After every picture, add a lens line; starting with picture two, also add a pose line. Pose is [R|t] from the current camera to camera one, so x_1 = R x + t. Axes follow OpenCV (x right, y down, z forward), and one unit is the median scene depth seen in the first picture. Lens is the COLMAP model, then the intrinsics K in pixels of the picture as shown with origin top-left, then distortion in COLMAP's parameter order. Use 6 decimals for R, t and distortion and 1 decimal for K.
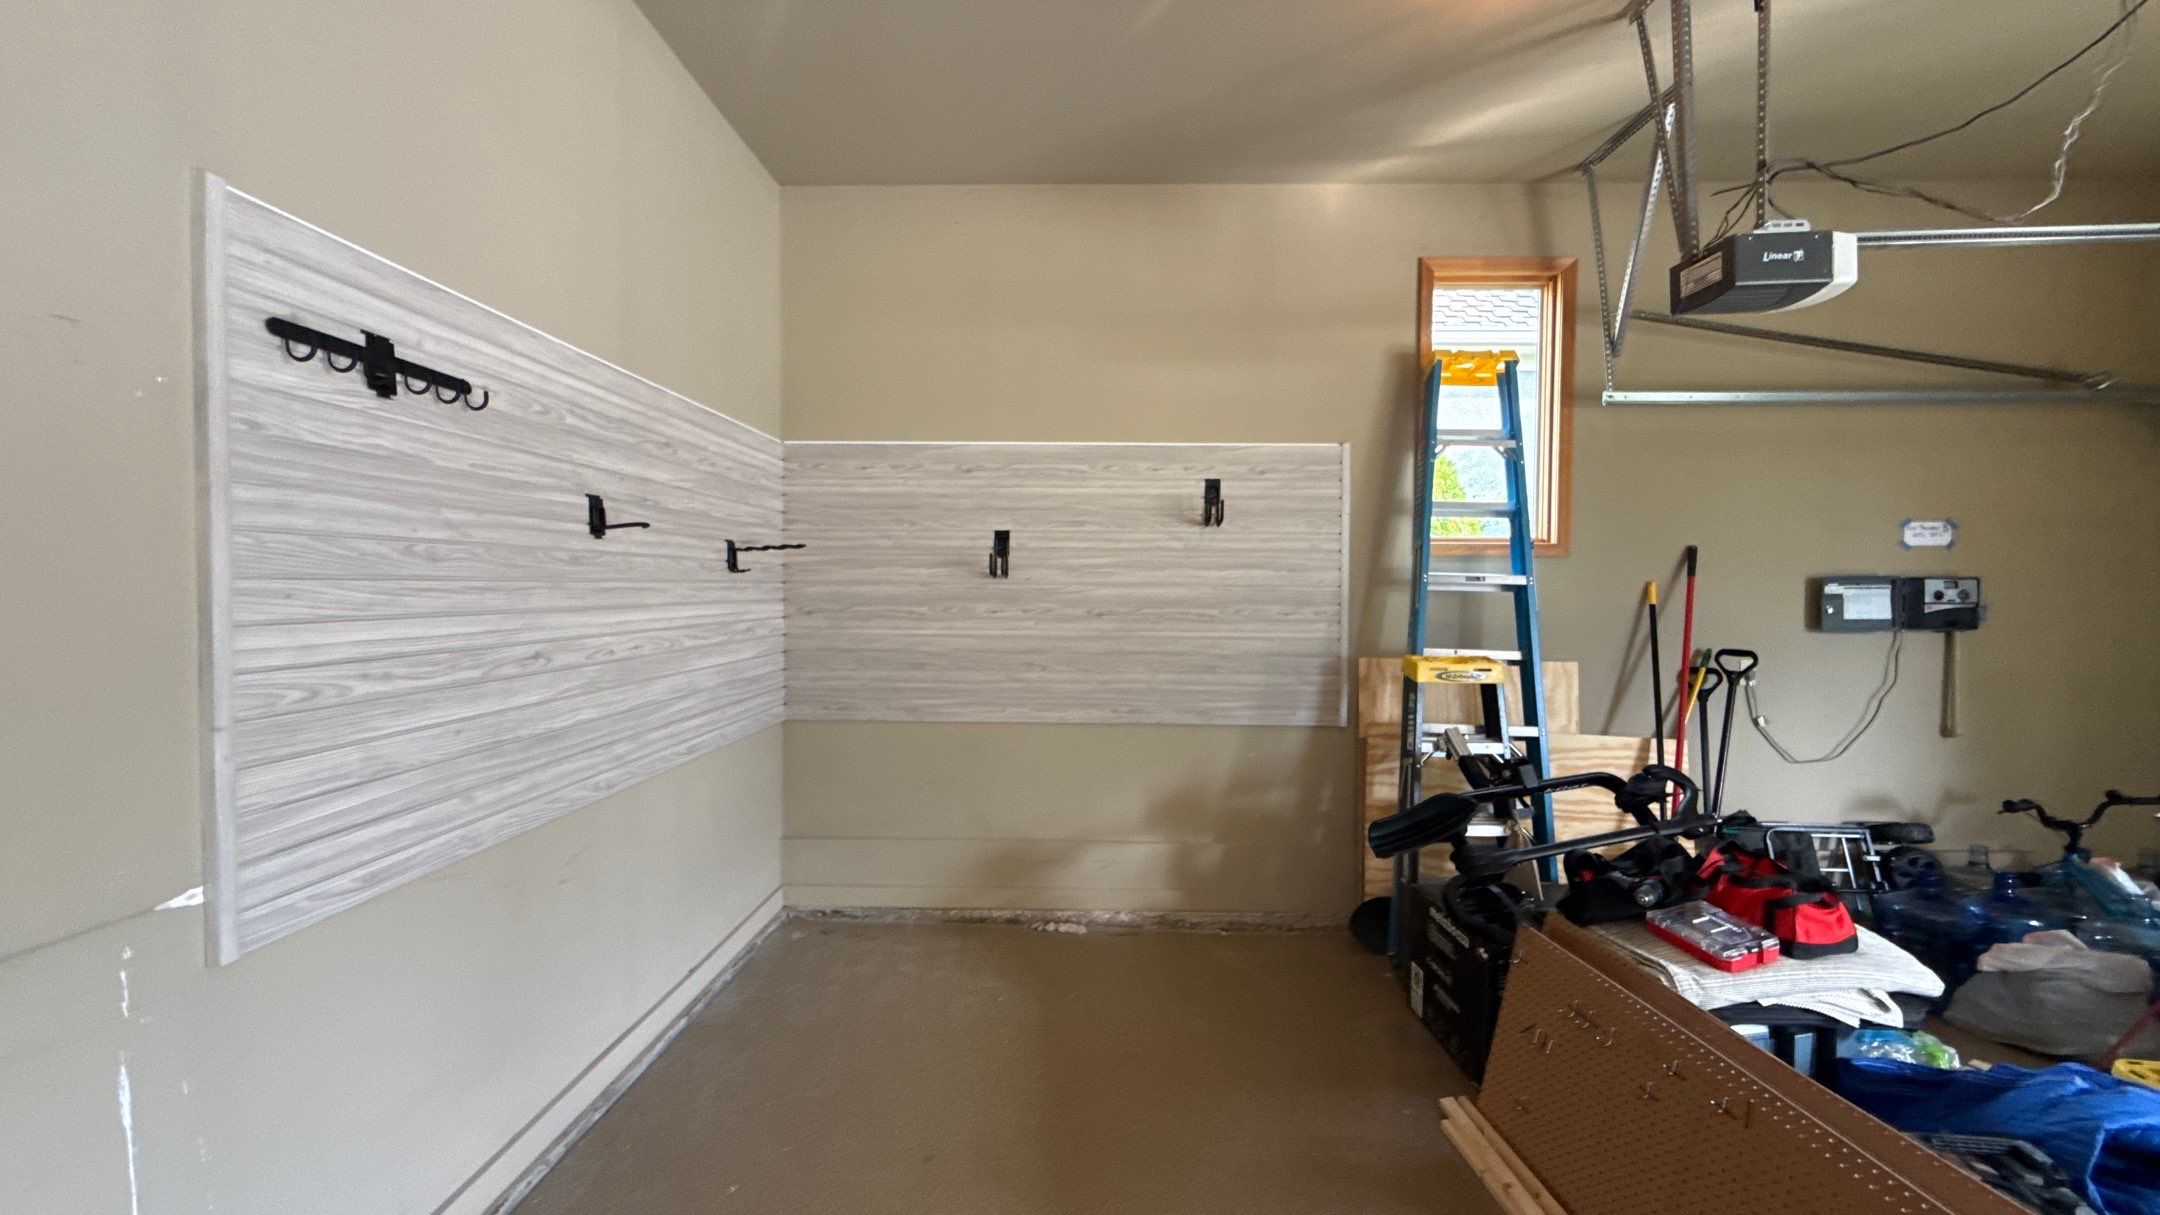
lens RADIAL K [[858.7, 0, 1080.0], [0, 858.7, 607.5], [0, 0, 1]] dist [-0.001564, -0.000089]
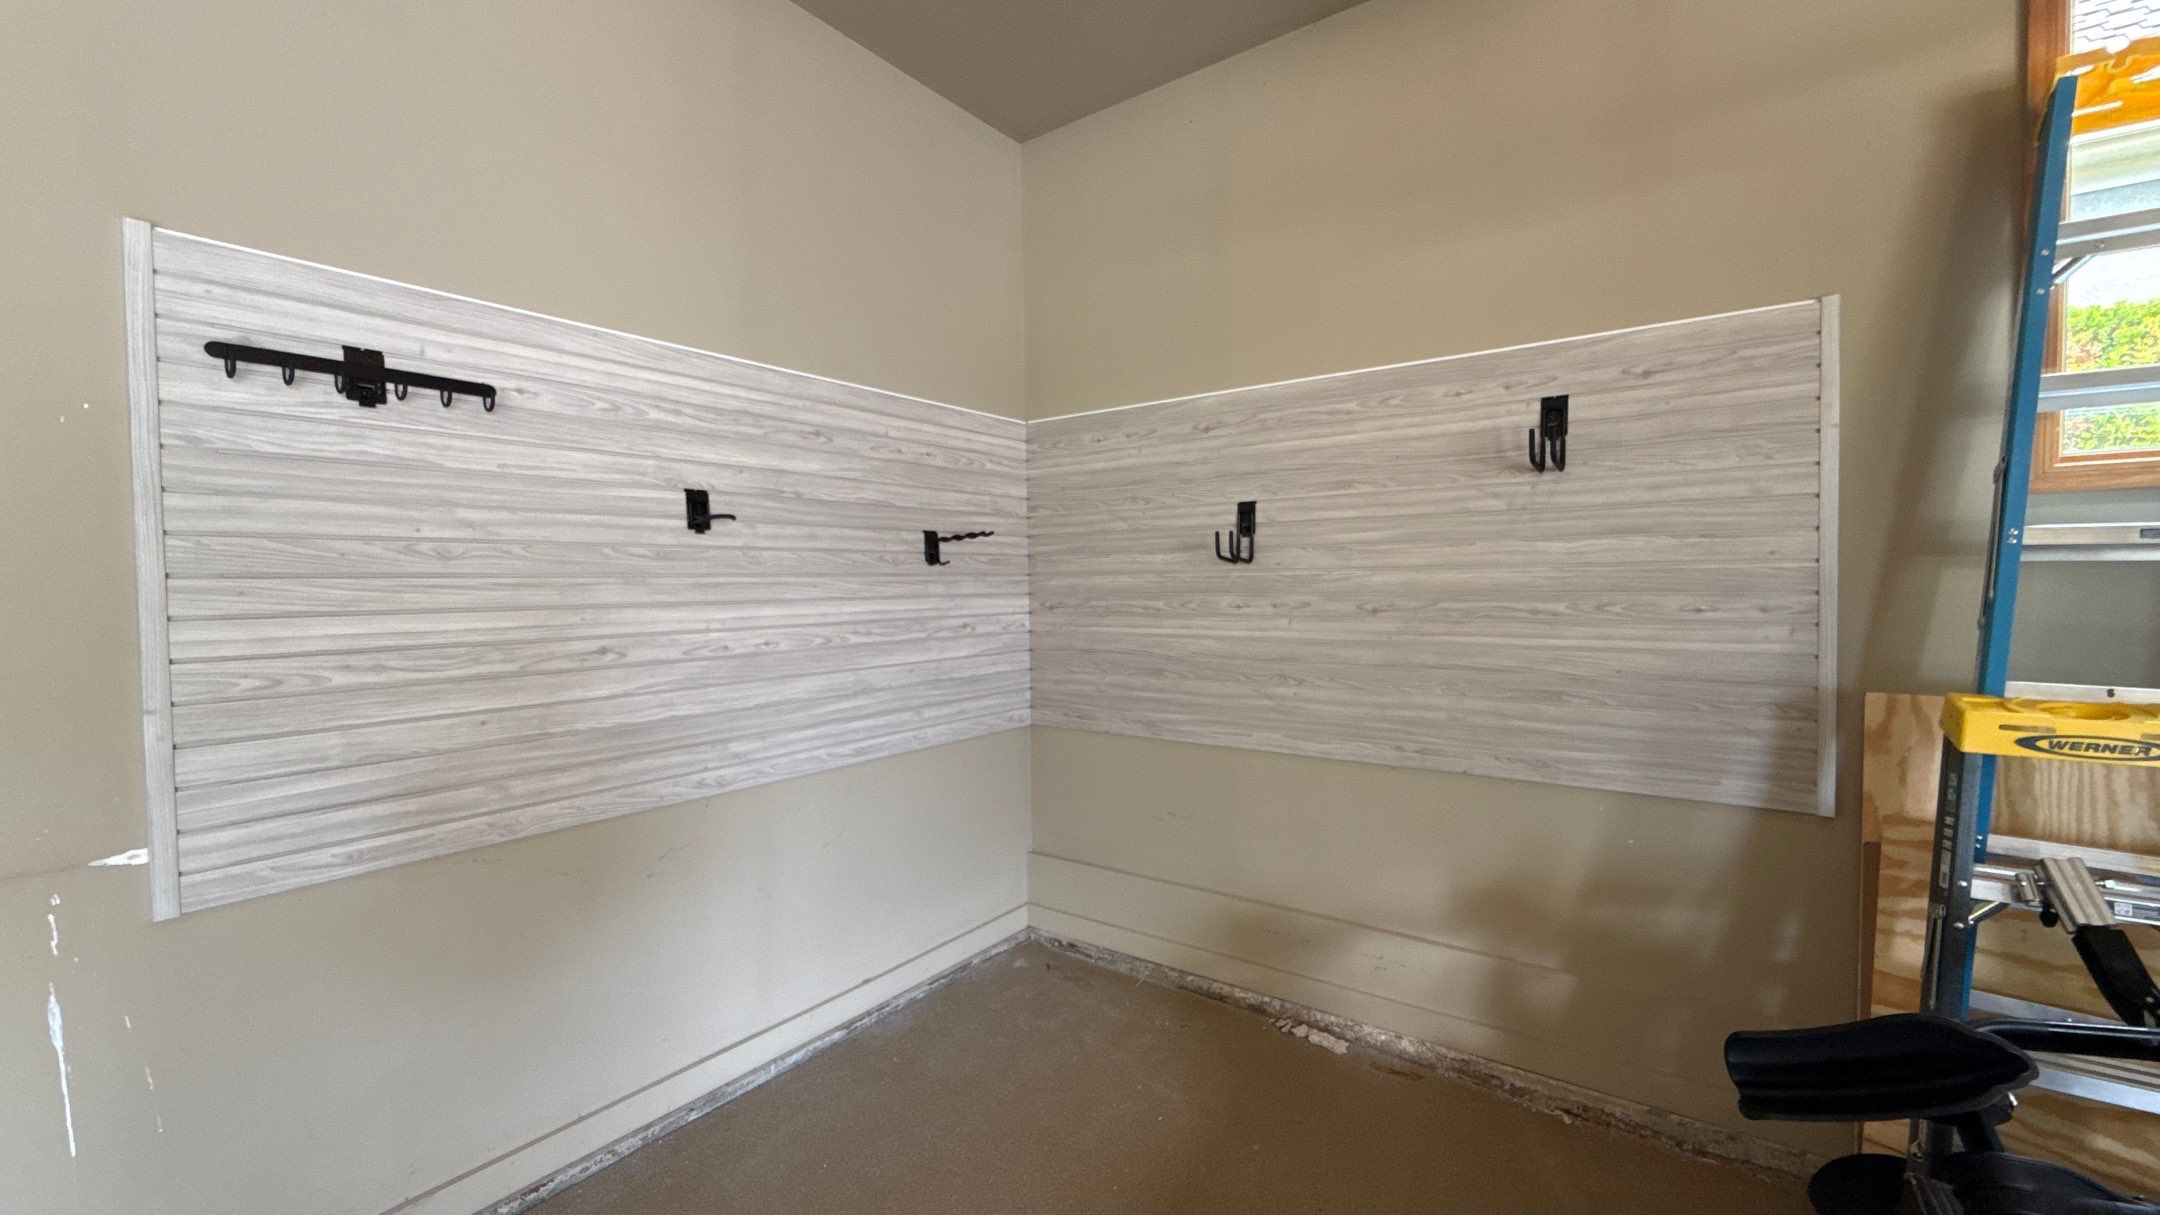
lens RADIAL K [[858.7, 0, 1080.0], [0, 858.7, 607.5], [0, 0, 1]] dist [-0.001564, -0.000089]
pose [[0.818291, -0.000057, -0.574804, 0.235143], [0.003687, 0.999980, 0.005149, 0.001230], [0.574793, -0.006332, 0.818275, 0.284294]]
